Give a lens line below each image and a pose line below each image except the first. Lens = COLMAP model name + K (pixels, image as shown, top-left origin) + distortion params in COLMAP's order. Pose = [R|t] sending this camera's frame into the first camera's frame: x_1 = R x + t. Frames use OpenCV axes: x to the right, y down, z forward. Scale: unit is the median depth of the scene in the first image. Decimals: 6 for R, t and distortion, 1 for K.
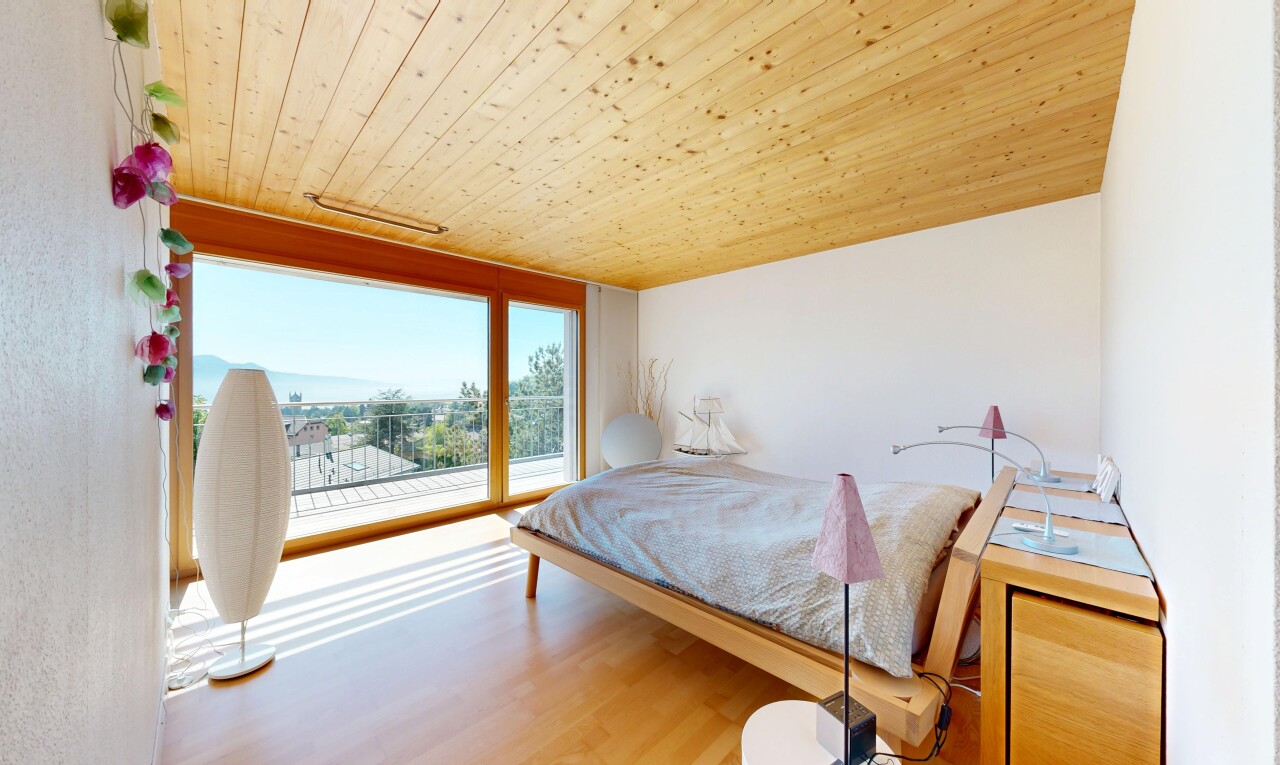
lens RADIAL K [[428.1, 0, 640.0], [0, 428.1, 382.5], [0, 0, 1]] dist [0.001419, 0.000076]
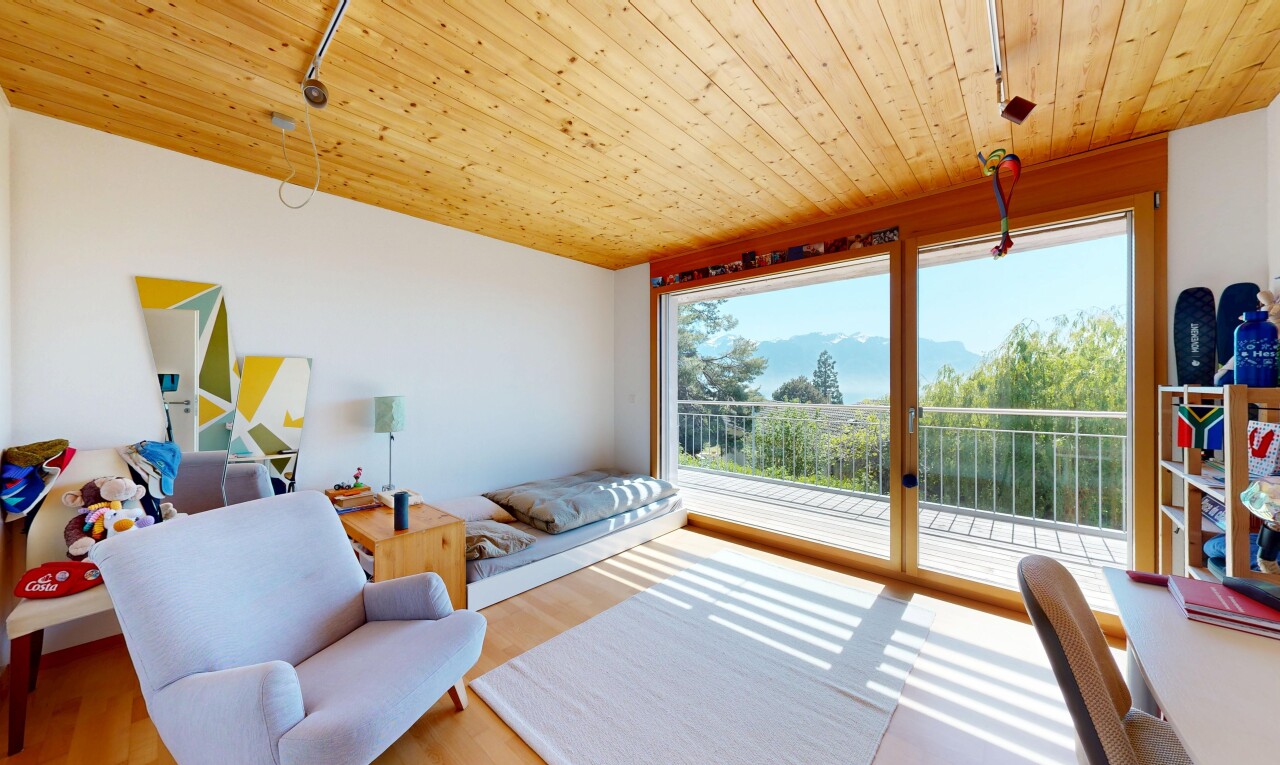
lens RADIAL K [[428.1, 0, 640.0], [0, 428.1, 382.5], [0, 0, 1]] dist [0.001419, 0.000076]
pose [[0.042506, -0.011442, -0.999031, 0.285371], [0.012374, 0.999864, -0.010925, 0.003805], [0.999020, -0.011898, 0.042642, 0.576712]]
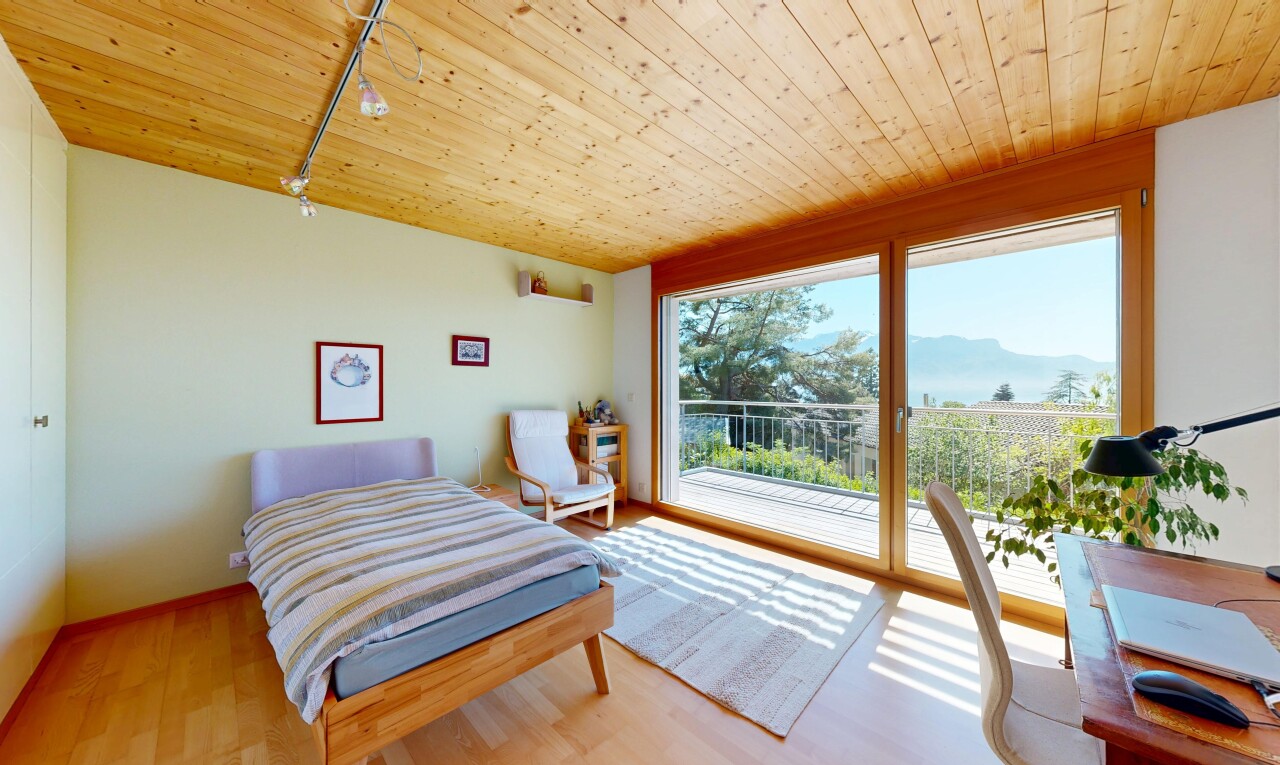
lens RADIAL K [[447.0, 0, 640.0], [0, 447.0, 382.5], [0, 0, 1]] dist [-0.000173, -0.000036]
pose [[-0.033407, -0.009518, -0.999396, 0.348142], [0.009292, 0.999908, -0.009833, 0.005043], [0.999399, -0.009615, -0.033316, 0.641517]]
